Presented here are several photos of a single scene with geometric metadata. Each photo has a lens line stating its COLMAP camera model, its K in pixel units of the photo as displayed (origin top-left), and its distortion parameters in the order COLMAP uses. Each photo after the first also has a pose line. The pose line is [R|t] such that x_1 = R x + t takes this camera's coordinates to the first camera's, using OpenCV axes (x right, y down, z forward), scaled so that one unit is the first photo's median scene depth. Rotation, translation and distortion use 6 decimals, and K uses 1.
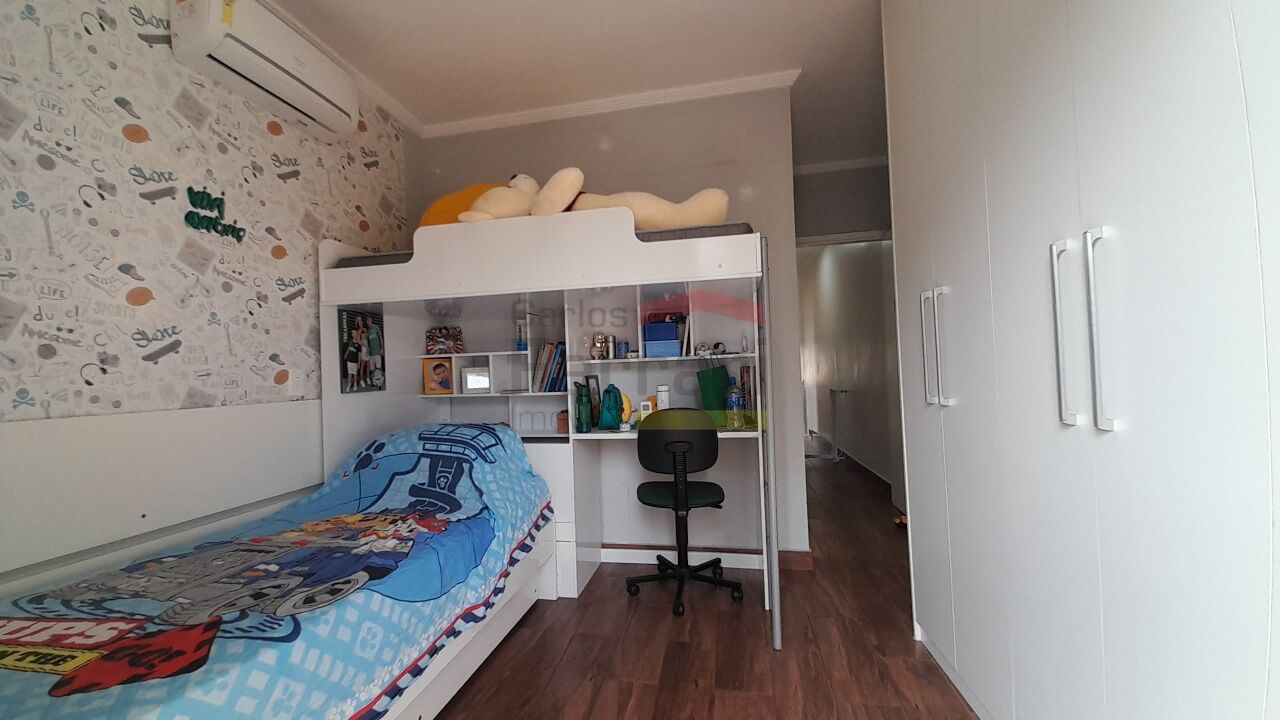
lens RADIAL K [[501.9, 0, 629.3], [0, 501.9, 358.8], [0, 0, 1]] dist [-0.003954, -0.005300]
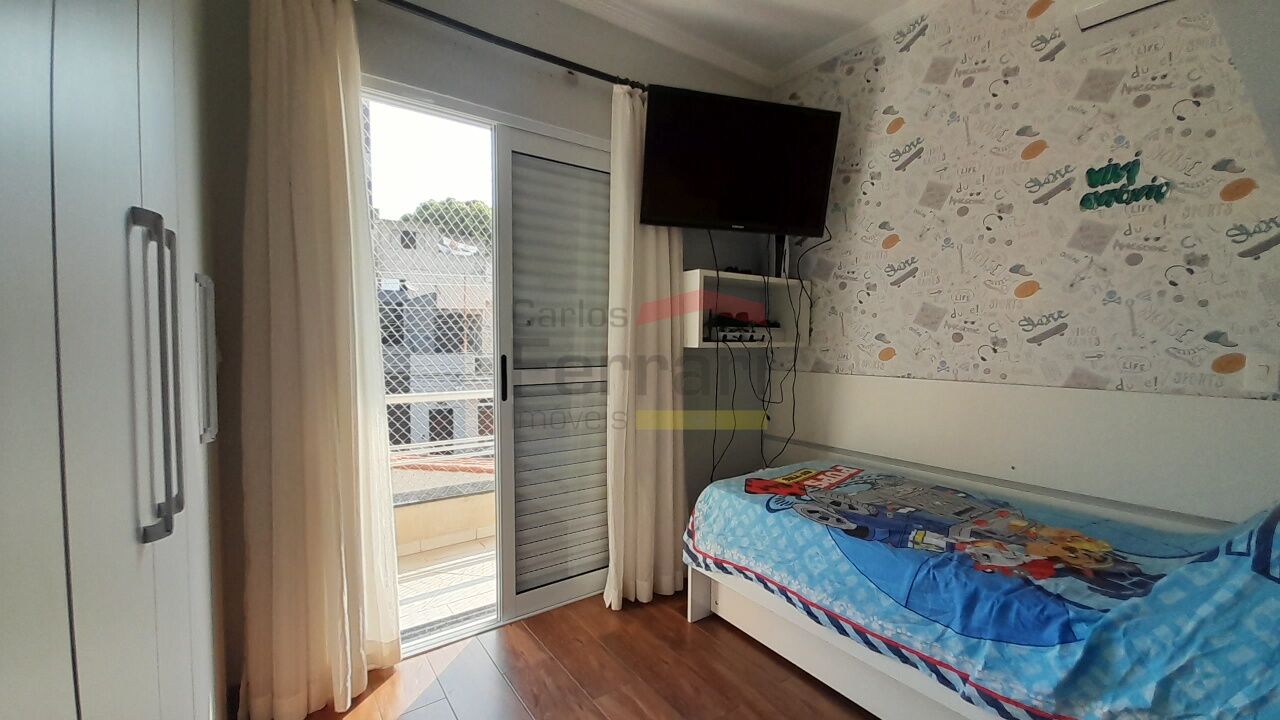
lens RADIAL K [[501.9, 0, 630.4], [0, 501.9, 360.8], [0, 0, 1]] dist [-0.003954, -0.005300]
pose [[-0.689382, 0.058203, -0.722056, 0.552159], [0.037327, 0.998297, 0.044832, -0.042048], [0.723436, 0.003955, -0.690380, 1.122541]]
